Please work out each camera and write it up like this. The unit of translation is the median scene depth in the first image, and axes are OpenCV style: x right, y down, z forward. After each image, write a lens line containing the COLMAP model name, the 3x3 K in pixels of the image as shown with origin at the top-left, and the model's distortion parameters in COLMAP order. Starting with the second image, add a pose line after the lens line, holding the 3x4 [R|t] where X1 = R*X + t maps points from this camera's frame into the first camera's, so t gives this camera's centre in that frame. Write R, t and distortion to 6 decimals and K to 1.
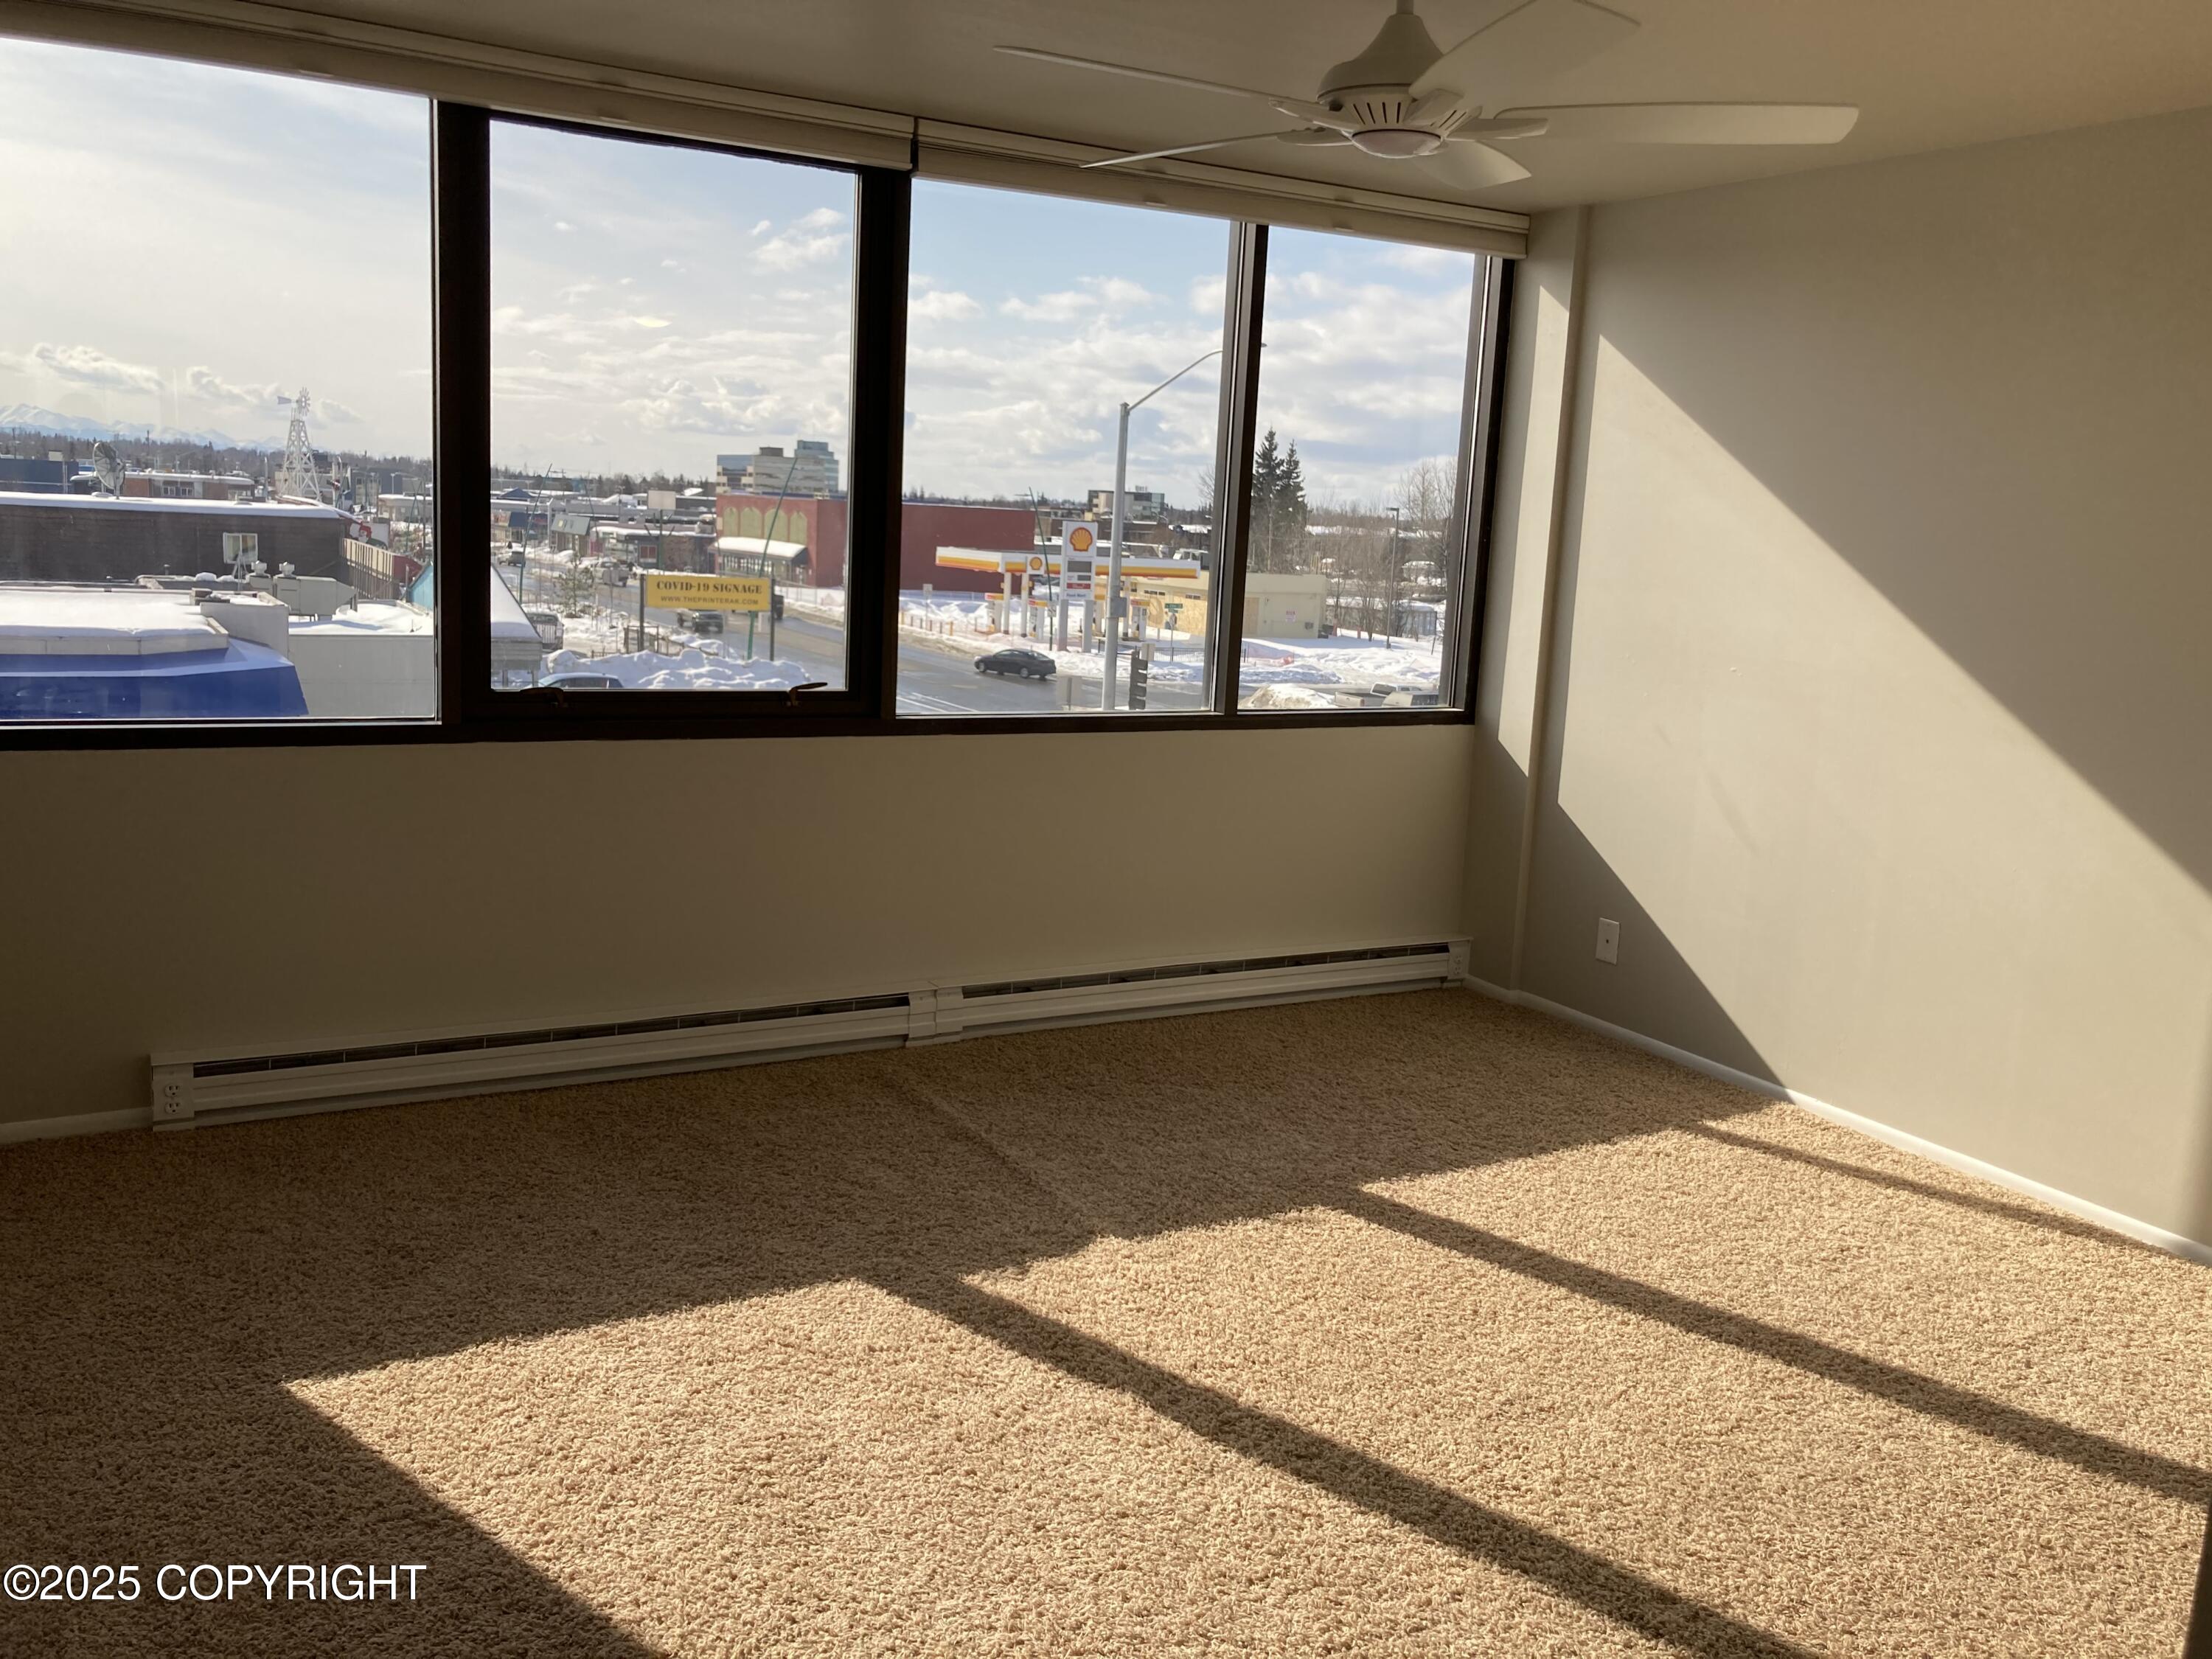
lens RADIAL K [[1821.2, 0, 1109.6], [0, 1821.2, 797.7], [0, 0, 1]] dist [0.059747, -0.070239]
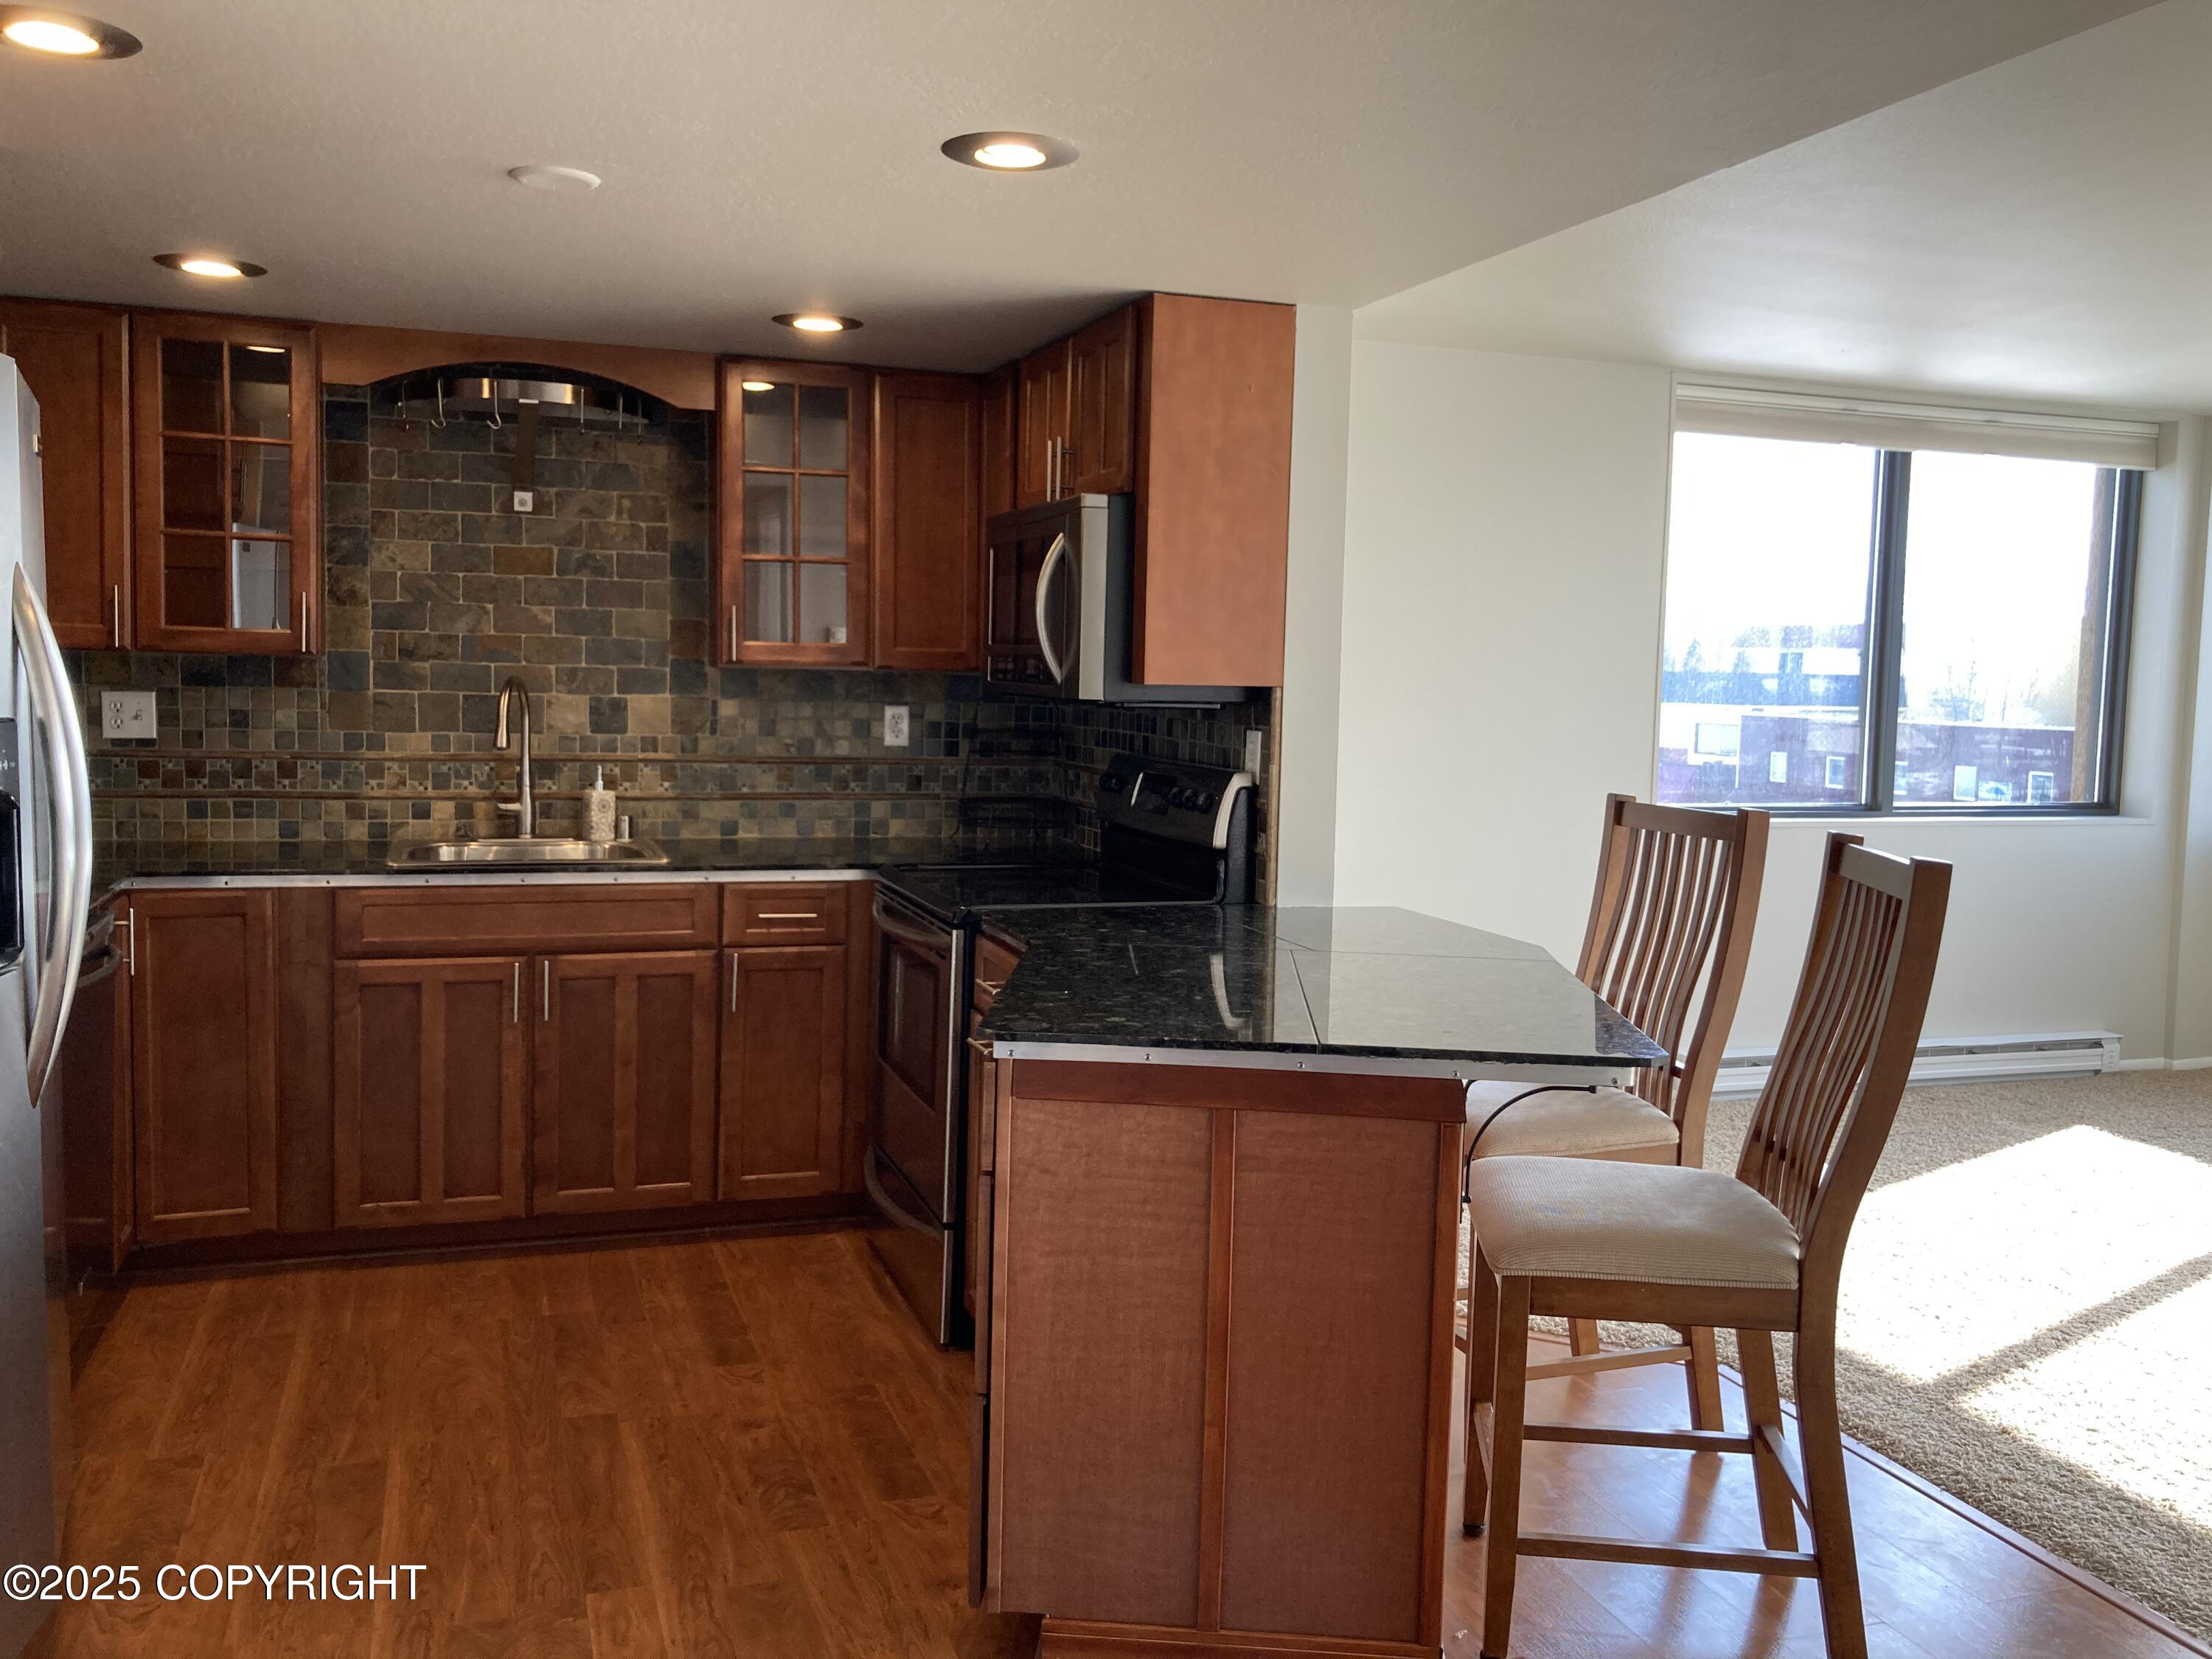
lens RADIAL K [[1821.2, 0, 1109.6], [0, 1821.2, 797.7], [0, 0, 1]] dist [0.059747, -0.070239]
pose [[-0.187782, 0.014669, -0.982101, 0.771926], [-0.186472, 0.981171, 0.050309, 0.027510], [0.964347, 0.192581, -0.181511, 0.190276]]
